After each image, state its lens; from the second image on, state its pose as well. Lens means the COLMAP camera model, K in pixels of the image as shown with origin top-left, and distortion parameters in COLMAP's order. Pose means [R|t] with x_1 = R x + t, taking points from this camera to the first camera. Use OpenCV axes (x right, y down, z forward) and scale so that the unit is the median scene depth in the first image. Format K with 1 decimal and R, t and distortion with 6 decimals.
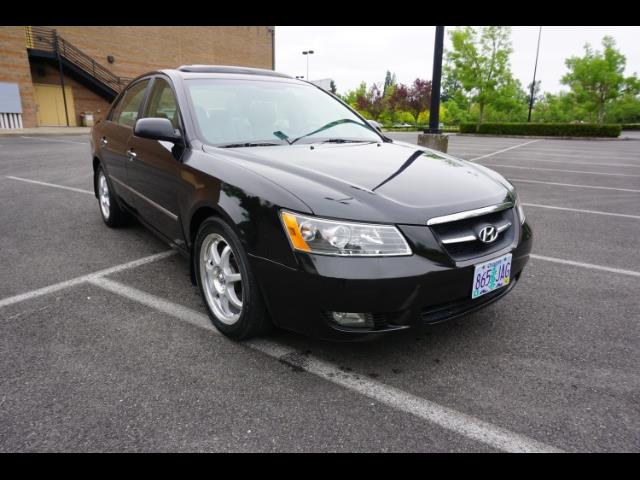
lens RADIAL K [[423.4, 0, 318.3], [0, 423.4, 236.1], [0, 0, 1]] dist [-0.037329, 0.030909]
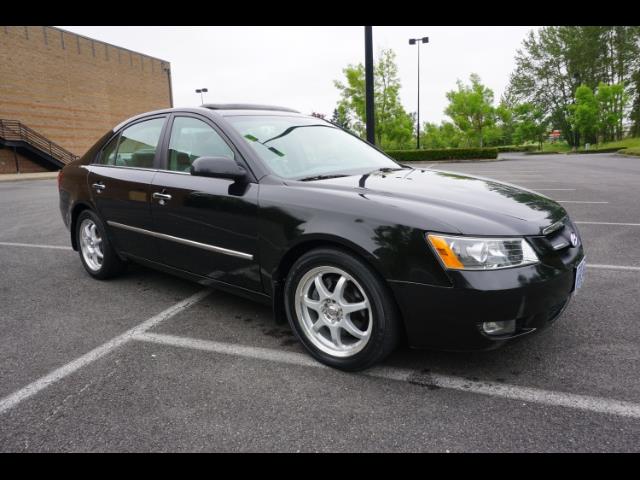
lens RADIAL K [[425.7, 0, 317.5], [0, 425.7, 236.0], [0, 0, 1]] dist [-0.042303, 0.028347]
pose [[0.969647, -0.089247, 0.227638, -0.329393], [0.106924, 0.992040, -0.066518, -0.007520], [-0.219890, 0.088839, 0.971471, 0.018066]]
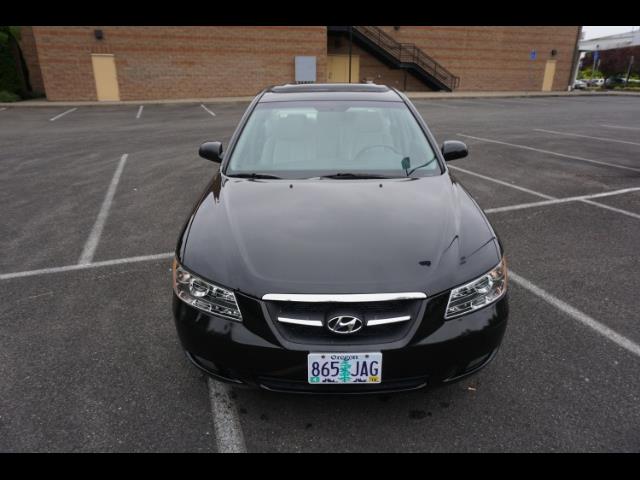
lens RADIAL K [[425.7, 0, 317.5], [0, 425.7, 236.0], [0, 0, 1]] dist [-0.042303, 0.028347]
pose [[0.790689, 0.201324, -0.578170, 0.518847], [-0.148026, 0.979232, 0.138541, -0.188910], [0.594054, -0.023958, 0.804068, 0.143870]]
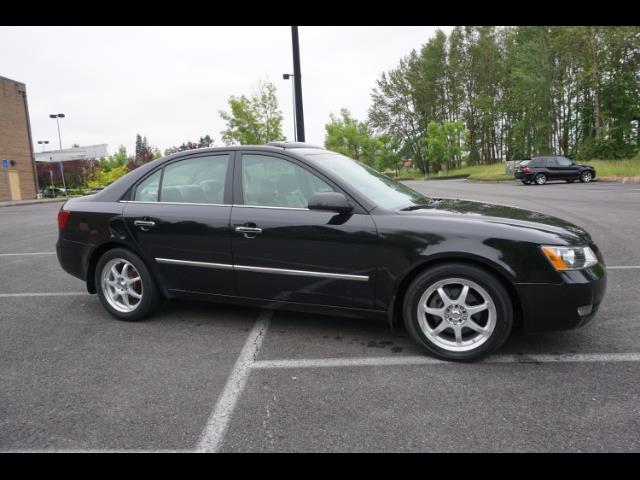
lens RADIAL K [[425.7, 0, 317.5], [0, 425.7, 236.0], [0, 0, 1]] dist [-0.042303, 0.028347]
pose [[0.850219, -0.121487, 0.512220, -0.811278], [0.190914, 0.977924, -0.084952, -0.064868], [-0.490592, 0.170018, 0.854643, 0.078021]]
